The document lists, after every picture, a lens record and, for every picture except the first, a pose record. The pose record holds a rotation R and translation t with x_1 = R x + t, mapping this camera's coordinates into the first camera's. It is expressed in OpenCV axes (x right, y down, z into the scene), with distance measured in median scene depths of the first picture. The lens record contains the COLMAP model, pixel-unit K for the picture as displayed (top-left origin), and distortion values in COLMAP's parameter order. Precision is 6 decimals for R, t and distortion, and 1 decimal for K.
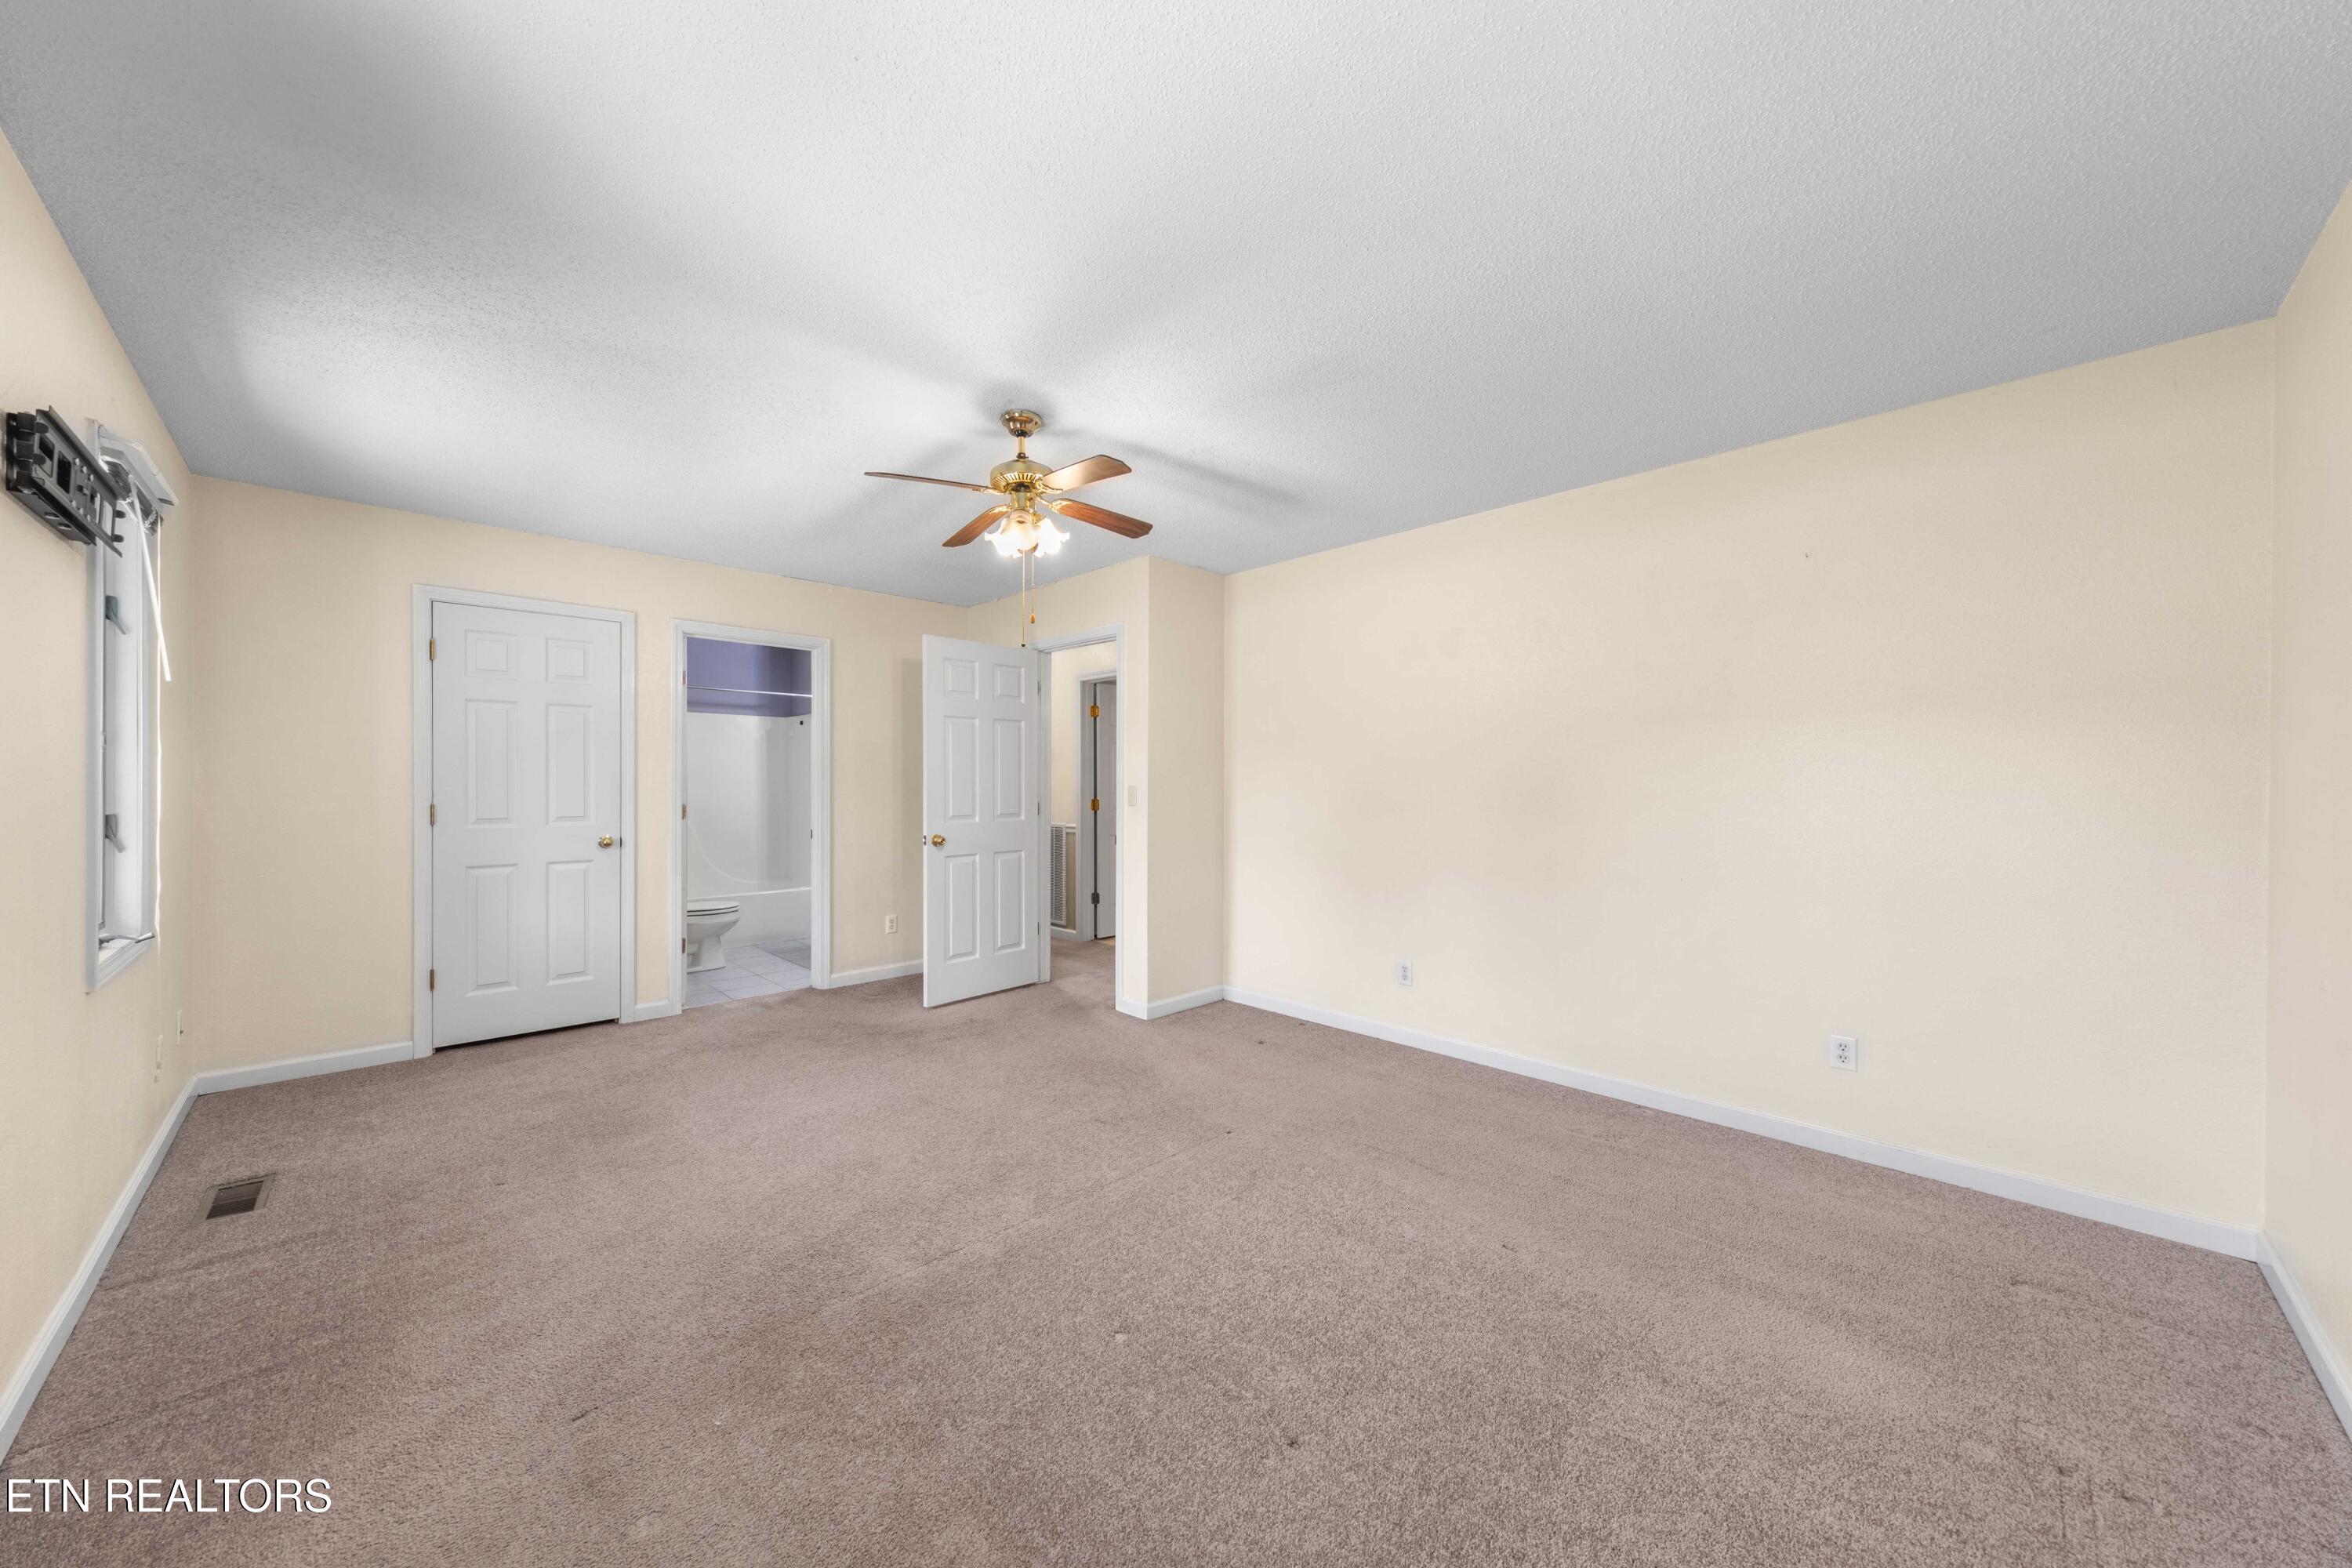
lens RADIAL K [[829.2, 0, 1176.0], [0, 829.2, 784.0], [0, 0, 1]] dist [-0.001873, -0.000114]
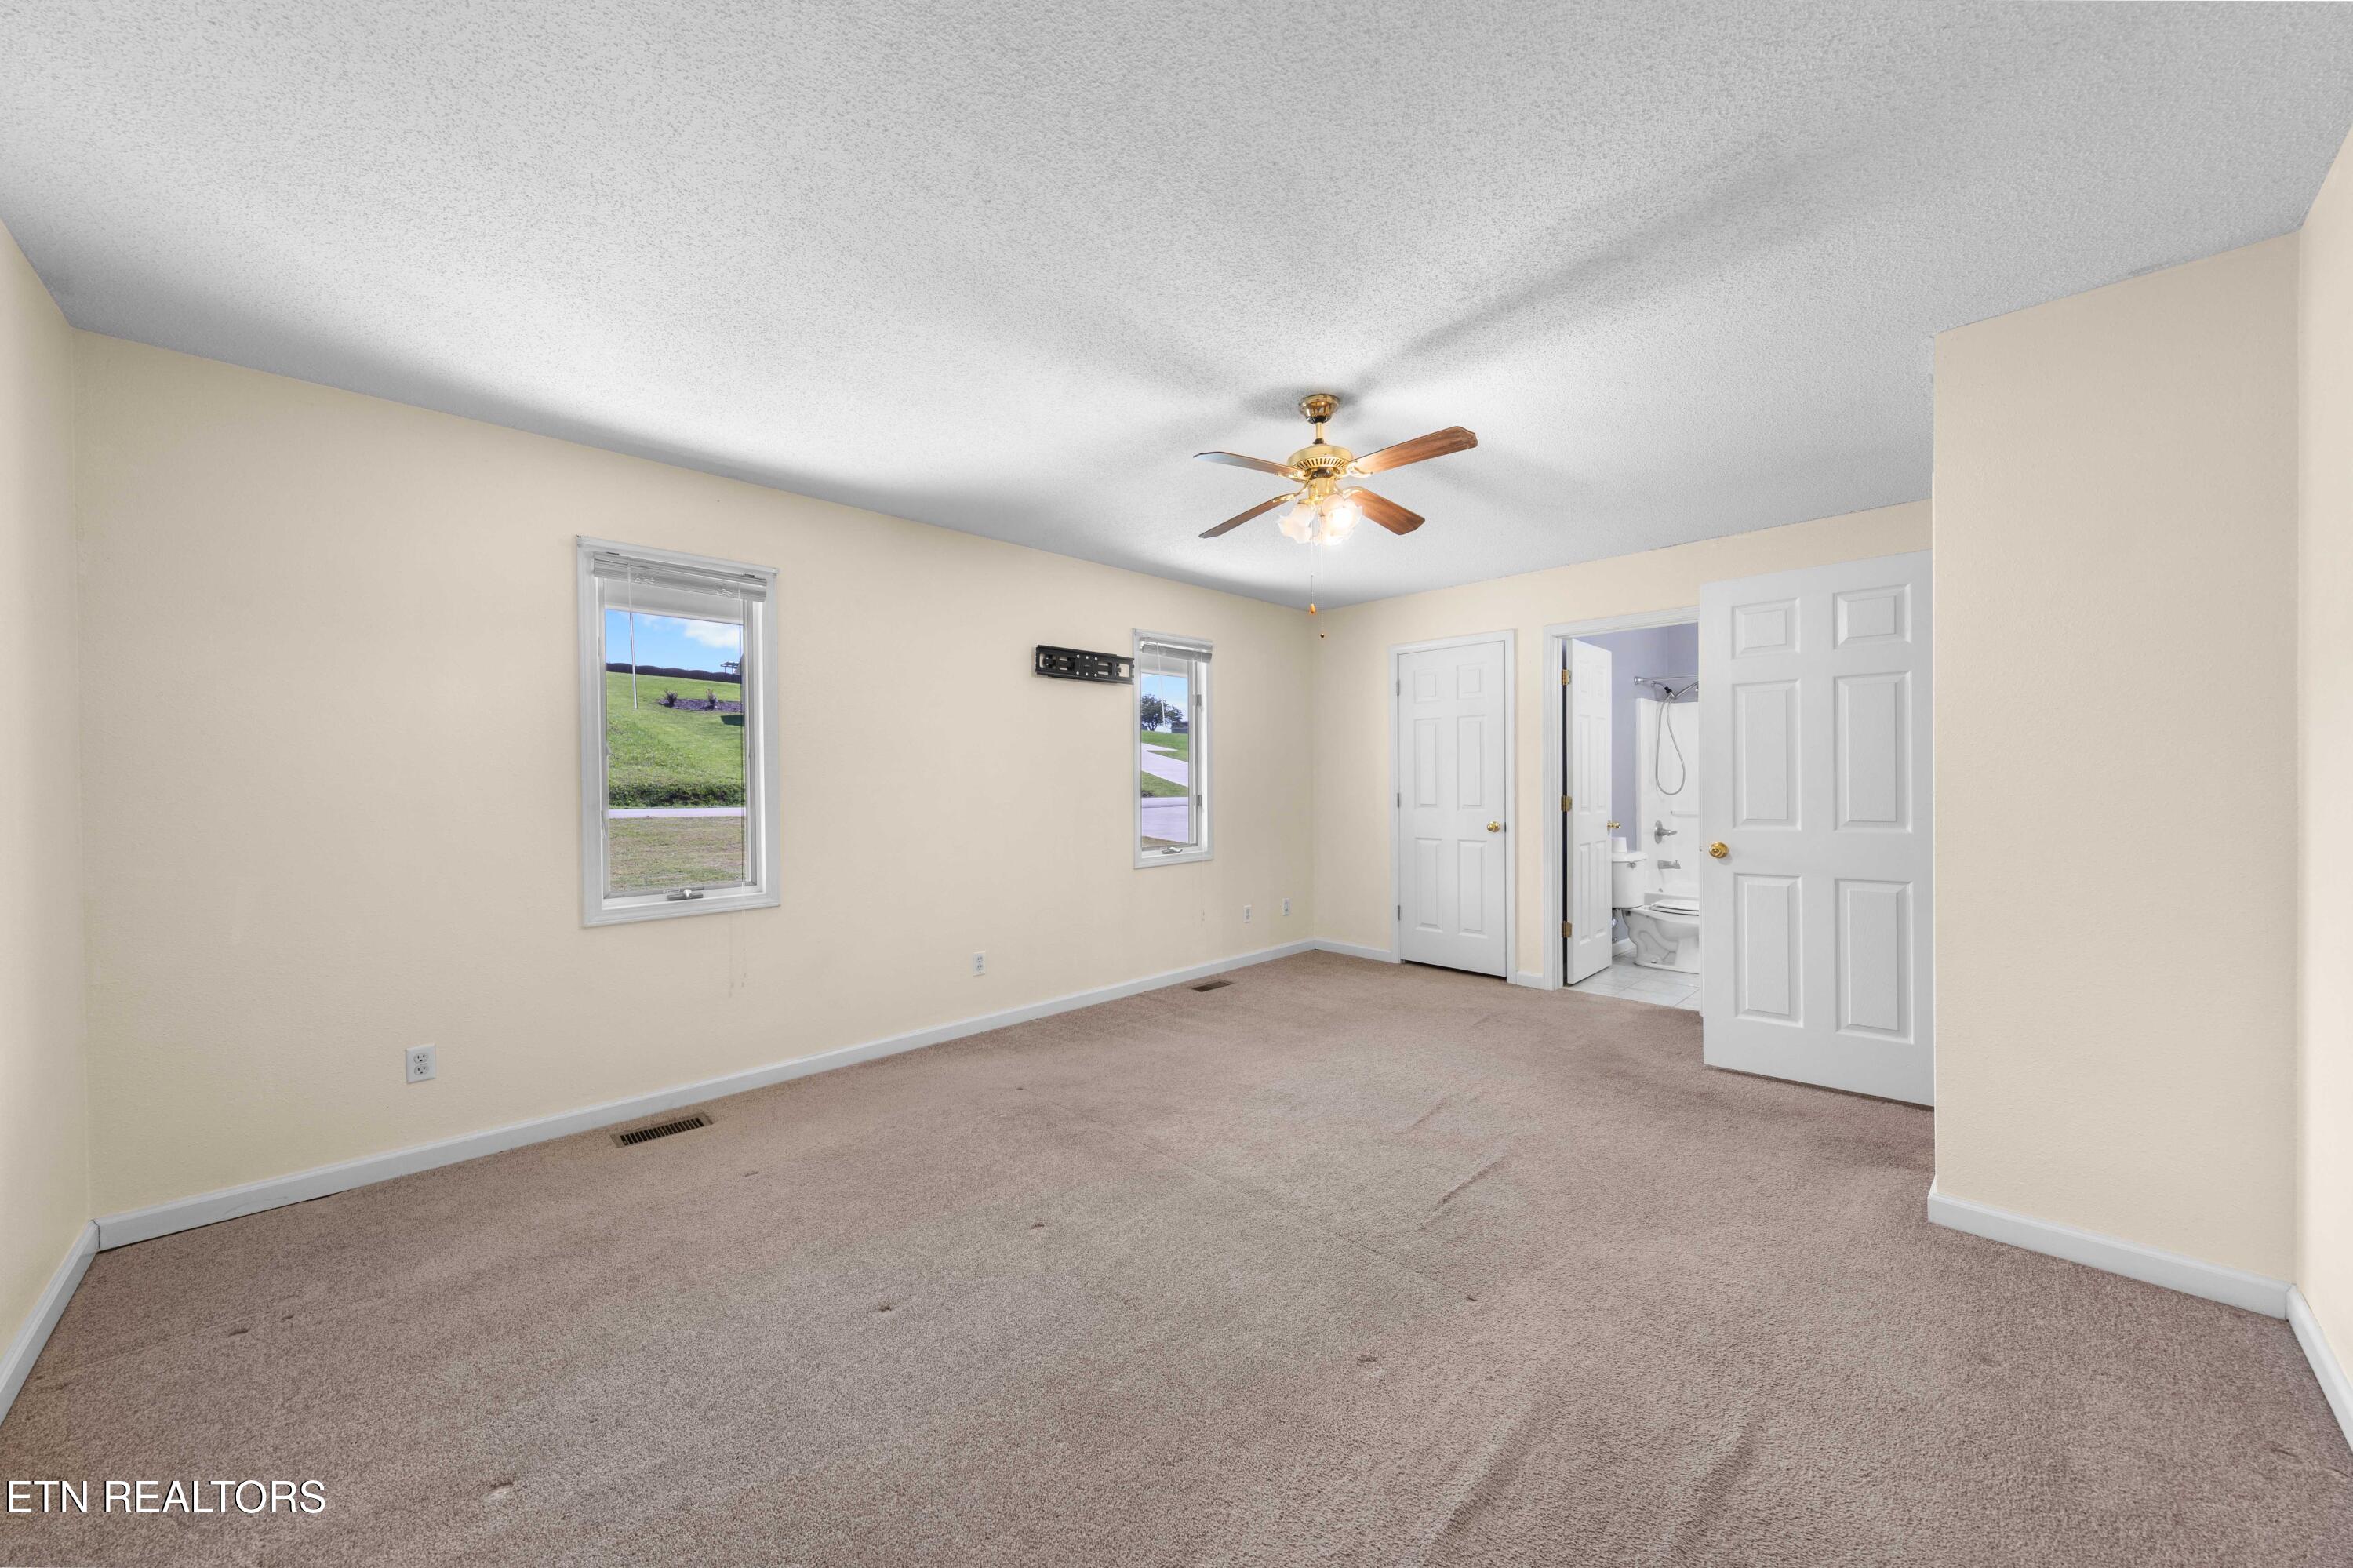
lens RADIAL K [[829.6, 0, 1176.5], [0, 829.6, 784.0], [0, 0, 1]] dist [-0.001873, -0.000114]
pose [[-0.005552, 0.002405, -0.999982, 0.531904], [0.006221, 0.999978, 0.002370, 0.002269], [0.999965, -0.006208, -0.005567, 0.562453]]
